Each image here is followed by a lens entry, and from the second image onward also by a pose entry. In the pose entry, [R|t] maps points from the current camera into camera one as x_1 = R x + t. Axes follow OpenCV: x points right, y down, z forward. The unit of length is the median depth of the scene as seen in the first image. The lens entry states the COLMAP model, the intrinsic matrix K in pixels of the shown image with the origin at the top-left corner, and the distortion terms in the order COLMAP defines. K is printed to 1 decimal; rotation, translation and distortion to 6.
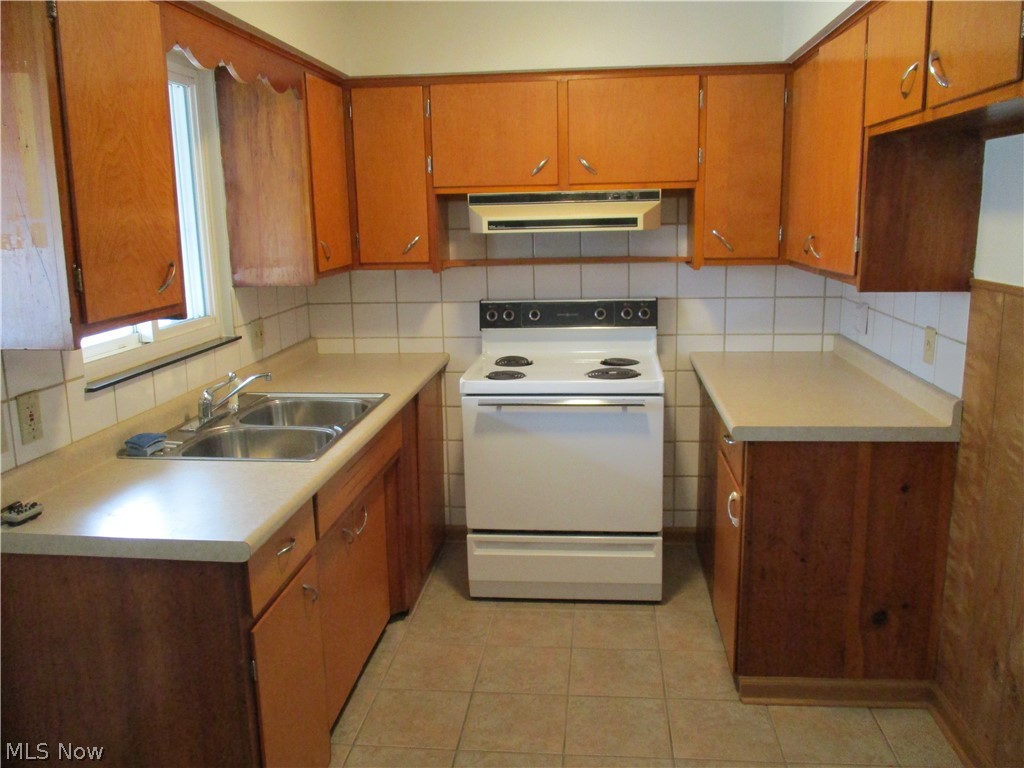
lens RADIAL K [[862.5, 0, 509.6], [0, 862.5, 383.2], [0, 0, 1]] dist [-0.009664, 0.005233]
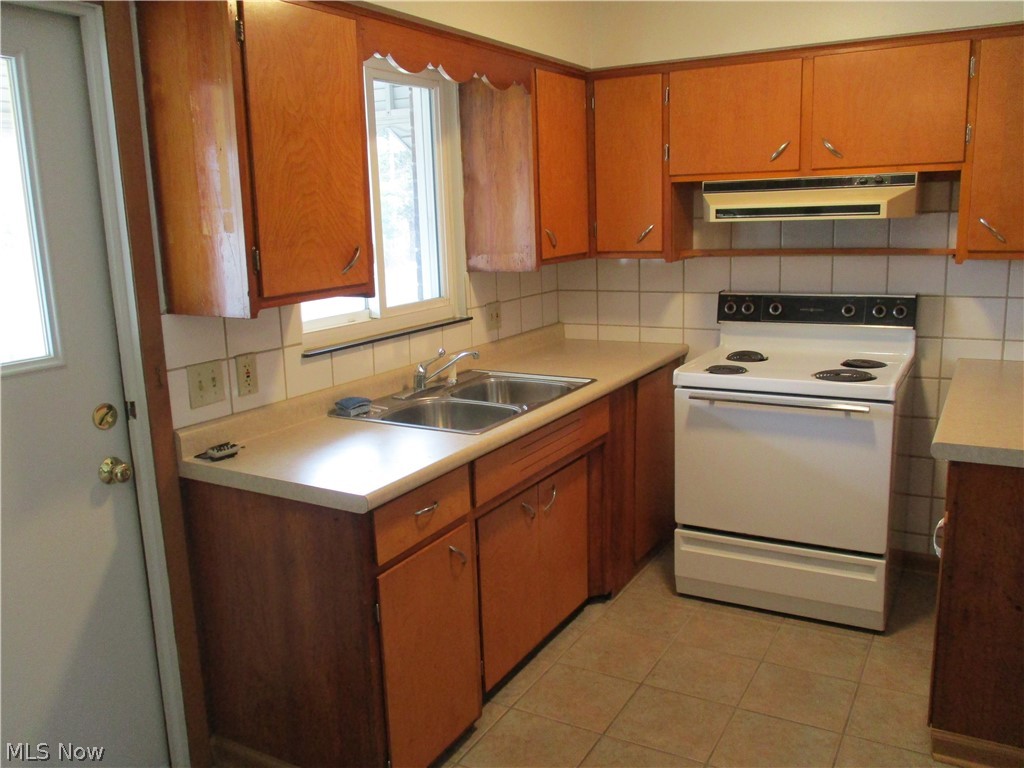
lens RADIAL K [[862.5, 0, 508.6], [0, 862.5, 381.3], [0, 0, 1]] dist [-0.009664, 0.005233]
pose [[0.918340, 0.070913, -0.389388, 0.162851], [-0.067521, 0.997466, 0.022409, -0.001509], [0.389991, 0.005713, 0.920801, 0.021032]]
